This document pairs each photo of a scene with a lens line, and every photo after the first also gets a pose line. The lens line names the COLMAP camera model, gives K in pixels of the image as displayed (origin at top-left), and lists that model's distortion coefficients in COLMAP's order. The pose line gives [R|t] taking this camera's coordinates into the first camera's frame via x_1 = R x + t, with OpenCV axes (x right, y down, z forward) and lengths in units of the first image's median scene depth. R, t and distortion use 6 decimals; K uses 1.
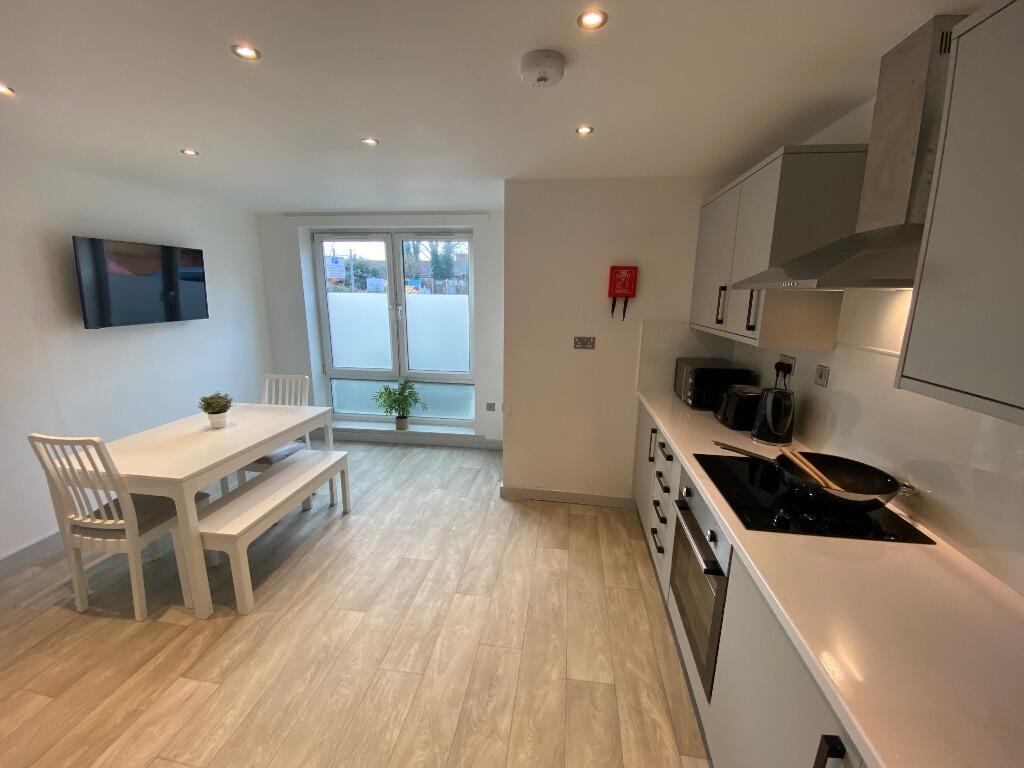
lens RADIAL K [[411.4, 0, 515.8], [0, 411.4, 381.3], [0, 0, 1]] dist [0.016430, -0.020430]
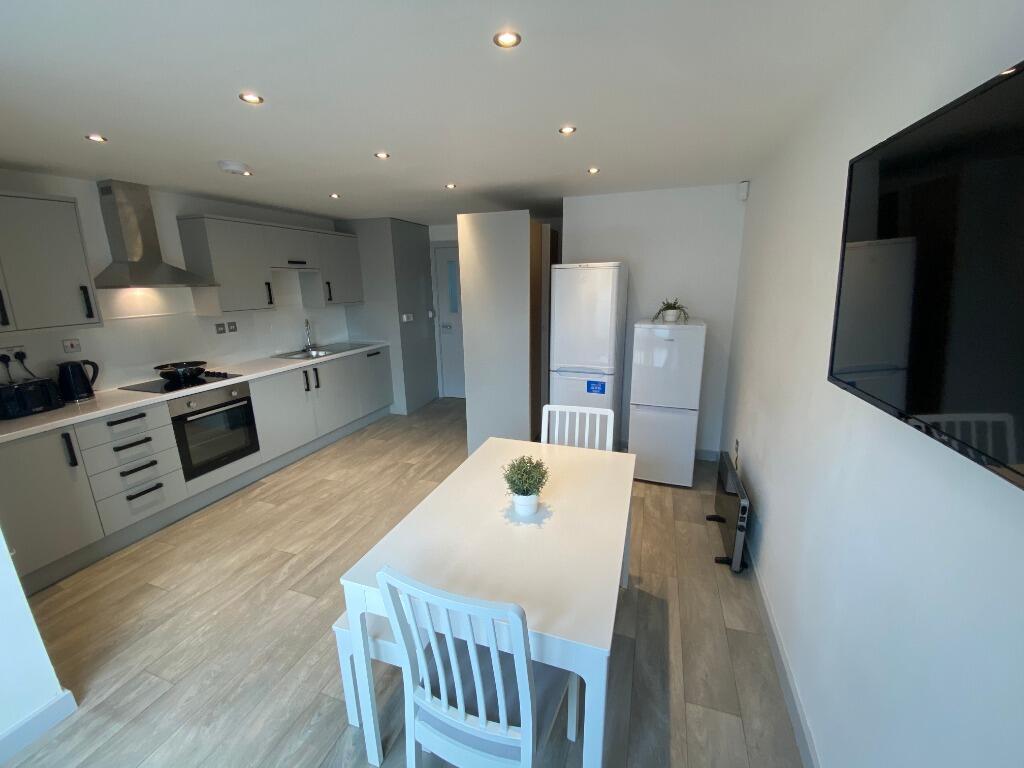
lens RADIAL K [[411.4, 0, 515.8], [0, 411.4, 381.3], [0, 0, 1]] dist [0.016430, -0.020430]
pose [[-0.981741, -0.043623, 0.185156, -1.218452], [0.042649, 0.898096, 0.437728, -0.508777], [-0.185382, 0.437632, -0.879836, 2.195886]]
